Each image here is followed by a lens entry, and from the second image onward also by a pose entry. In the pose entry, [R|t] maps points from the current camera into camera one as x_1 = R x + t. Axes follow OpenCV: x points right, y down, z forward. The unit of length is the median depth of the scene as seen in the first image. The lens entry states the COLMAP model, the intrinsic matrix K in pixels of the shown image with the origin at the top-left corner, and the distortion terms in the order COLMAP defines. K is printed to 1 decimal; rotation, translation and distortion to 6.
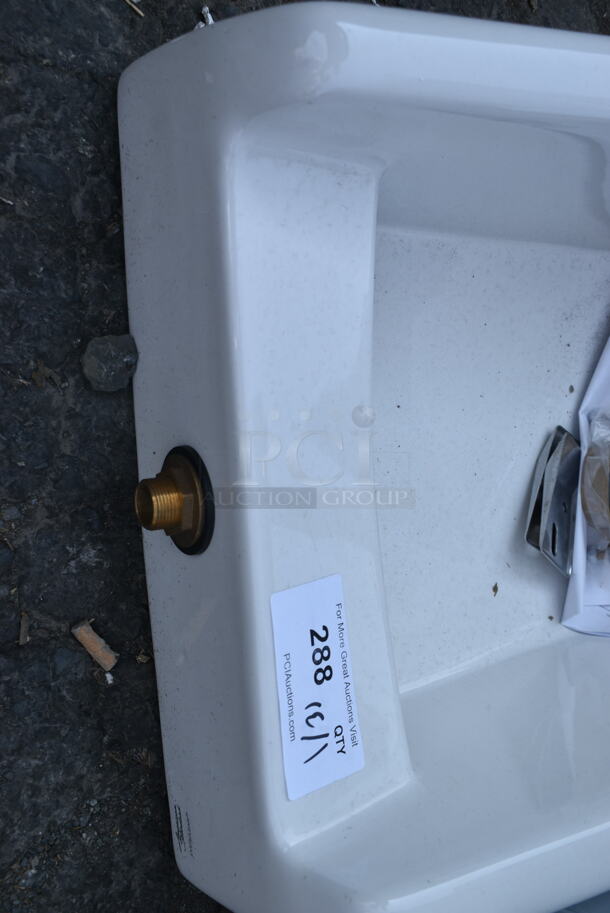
lens RADIAL K [[966.2, 0, 308.2], [0, 966.2, 459.4], [0, 0, 1]] dist [-0.020263, 0.000000]
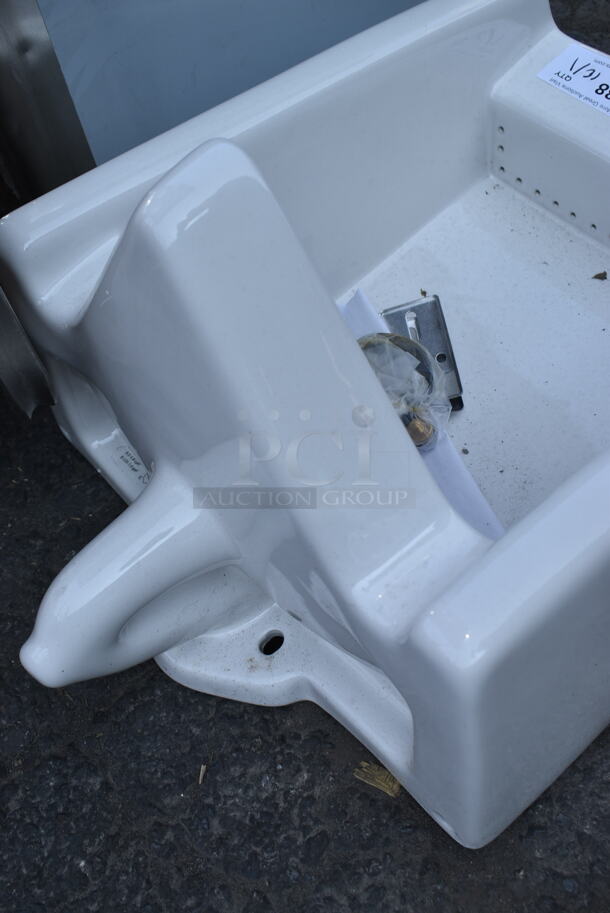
lens RADIAL K [[966.2, 0, 304.6], [0, 966.2, 456.4], [0, 0, 1]] dist [-0.020263, 0.000000]
pose [[-0.713312, 0.146882, -0.685282, 1.479517], [-0.589174, -0.655209, 0.472837, -0.620331], [-0.379552, 0.741031, 0.553908, 0.675933]]
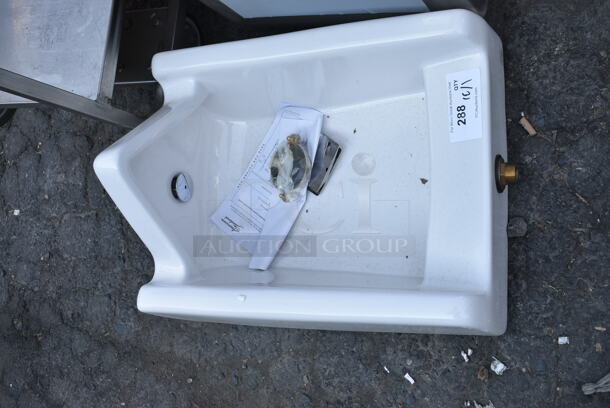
lens RADIAL K [[645.5, 0, 307.1], [0, 645.5, 204.9], [0, 0, 1]] dist [-0.020263, 0.000000]
pose [[-0.991767, -0.095960, -0.084793, 0.551476], [0.092203, -0.994622, 0.047177, -0.178048], [-0.088864, 0.038970, 0.995281, -0.782848]]
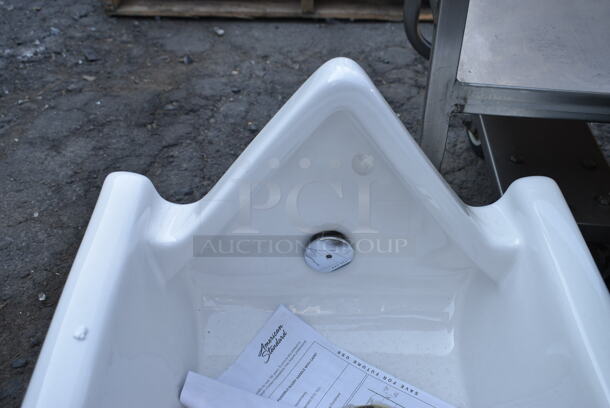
lens RADIAL K [[645.5, 0, 308.2], [0, 645.5, 199.5], [0, 0, 1]] dist [-0.020263, 0.000000]
pose [[0.061034, -0.936058, 0.346510, 0.440813], [0.996153, 0.035253, -0.080229, 0.000693], [0.062884, 0.350074, 0.934609, 0.164118]]
